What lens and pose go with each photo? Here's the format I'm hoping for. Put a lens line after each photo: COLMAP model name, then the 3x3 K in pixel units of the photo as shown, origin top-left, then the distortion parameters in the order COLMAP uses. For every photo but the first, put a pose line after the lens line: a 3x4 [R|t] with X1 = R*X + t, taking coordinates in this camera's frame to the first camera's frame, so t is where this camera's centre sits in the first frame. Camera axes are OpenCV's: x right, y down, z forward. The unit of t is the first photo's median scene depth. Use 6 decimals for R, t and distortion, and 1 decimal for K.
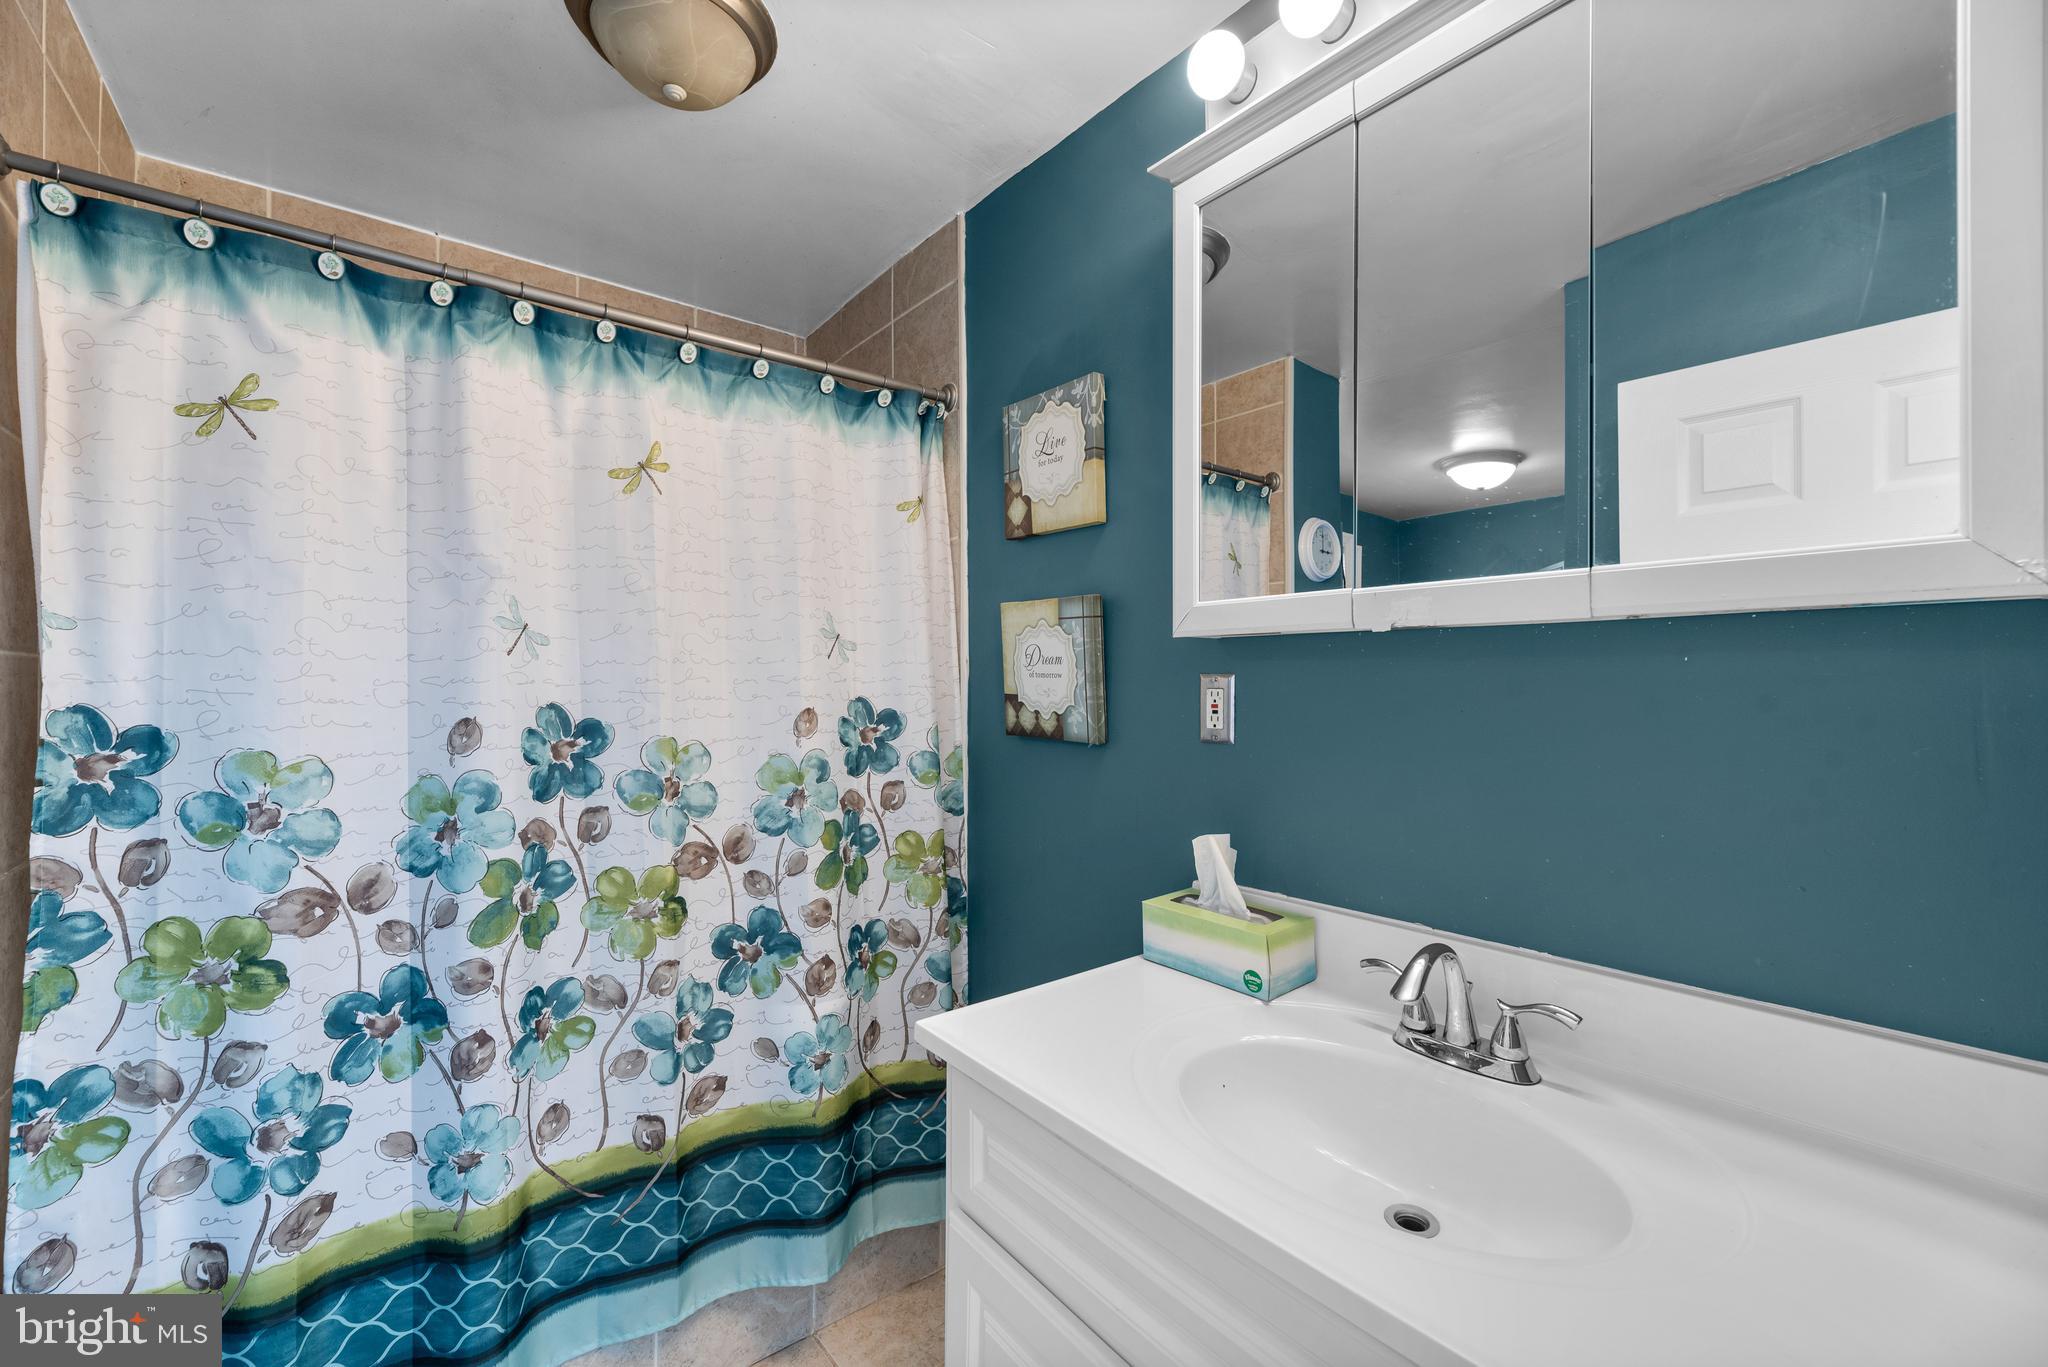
lens RADIAL K [[819.3, 0, 1029.0], [0, 819.3, 686.9], [0, 0, 1]] dist [0.000331, -0.000771]
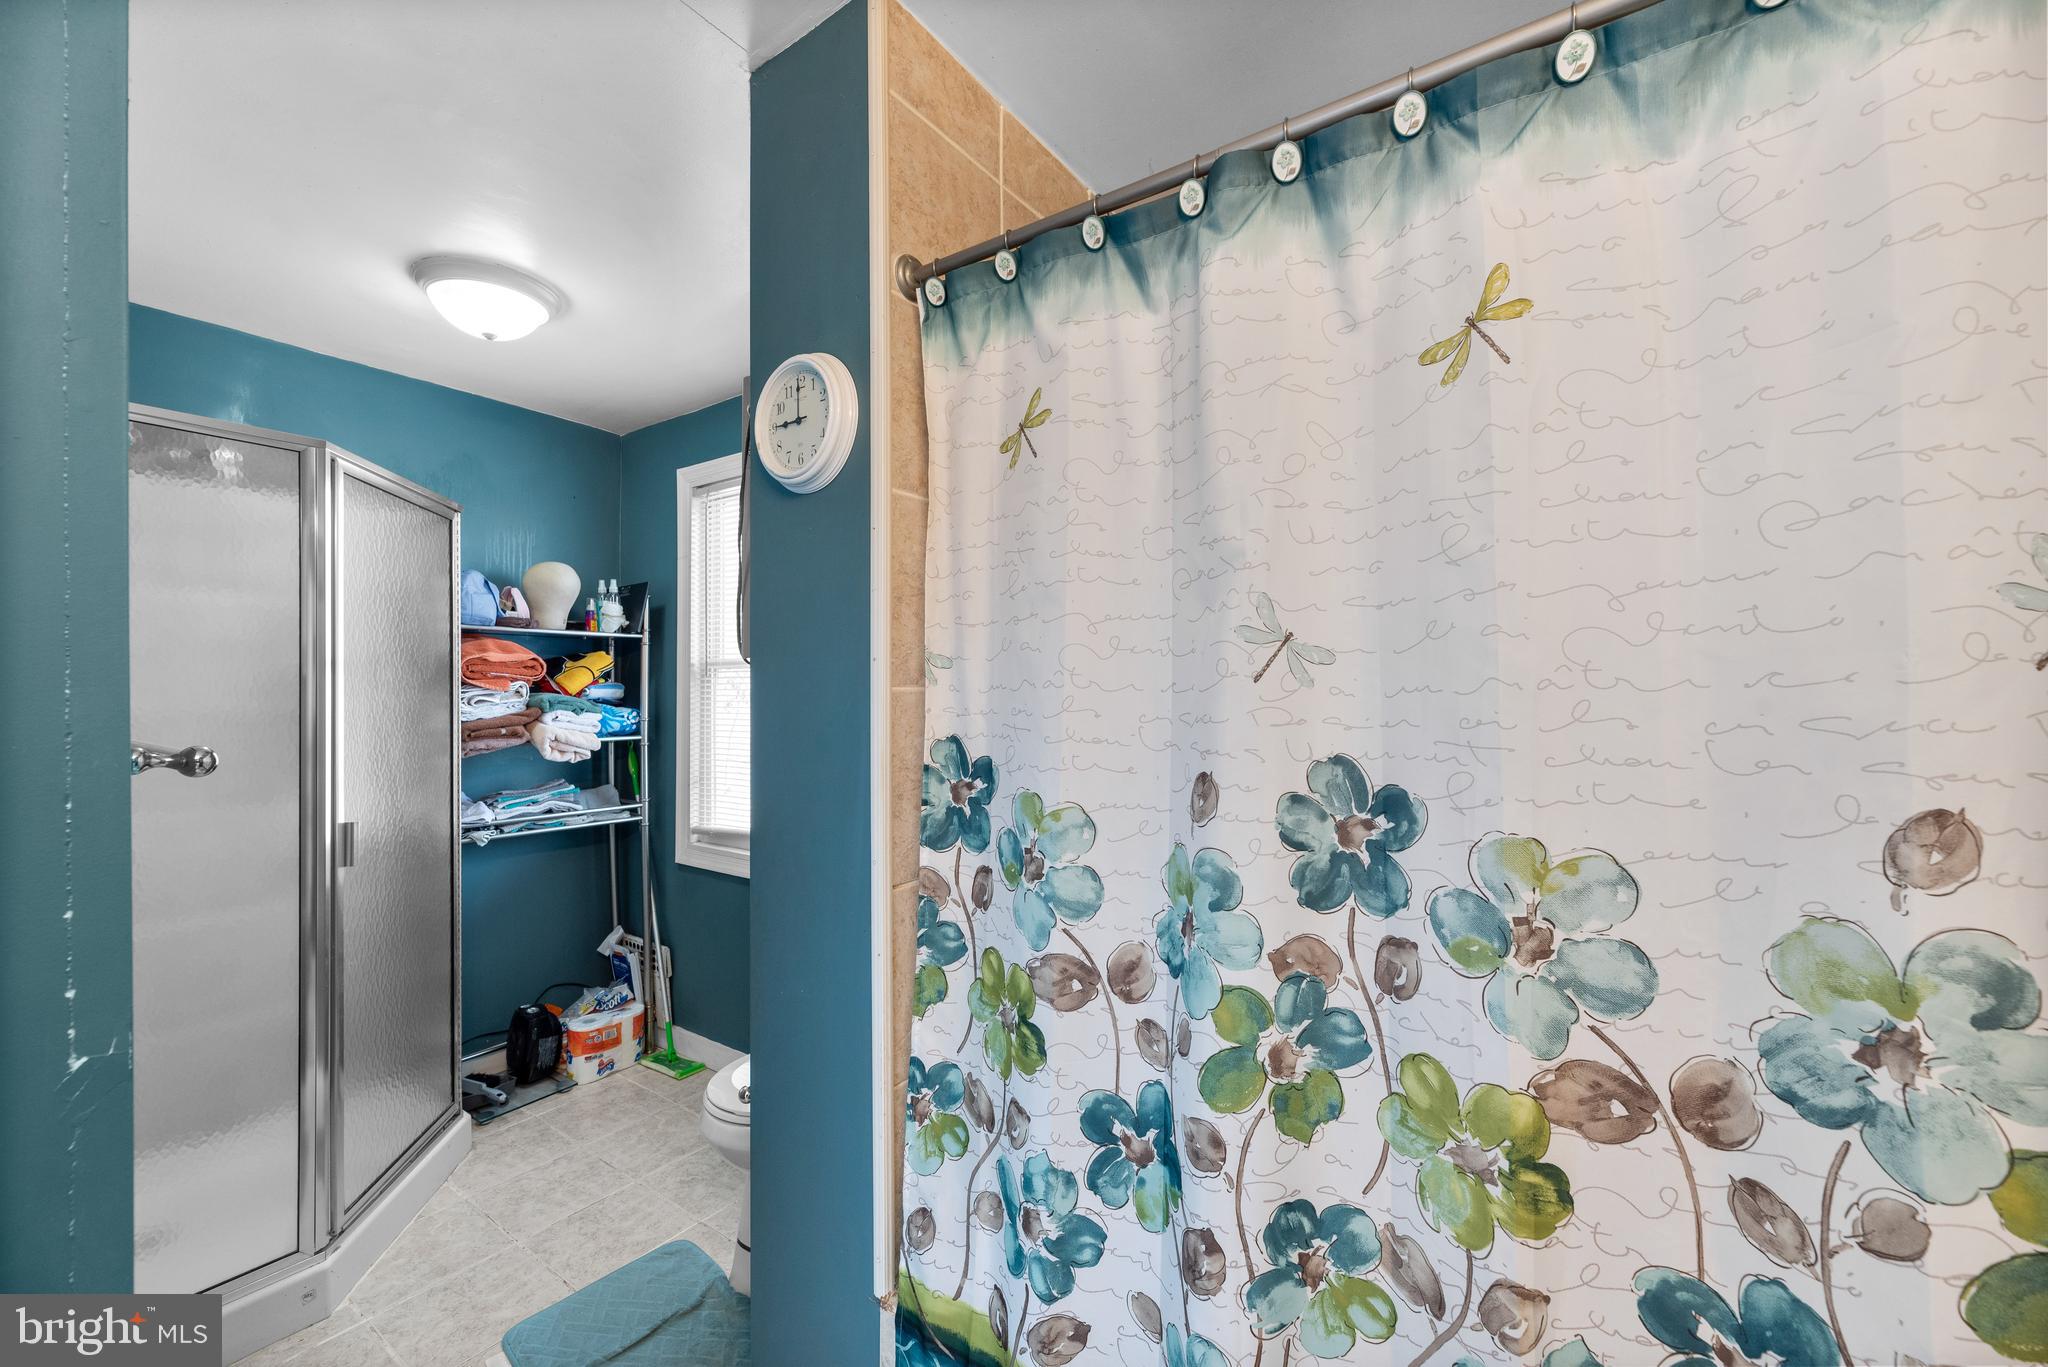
lens RADIAL K [[819.3, 0, 1029.0], [0, 819.3, 686.9], [0, 0, 1]] dist [0.000331, -0.000771]
pose [[0.284028, -0.007648, -0.958785, -0.047973], [-0.005089, 0.999942, -0.009484, -0.027903], [0.958802, 0.007573, 0.283973, 0.639171]]
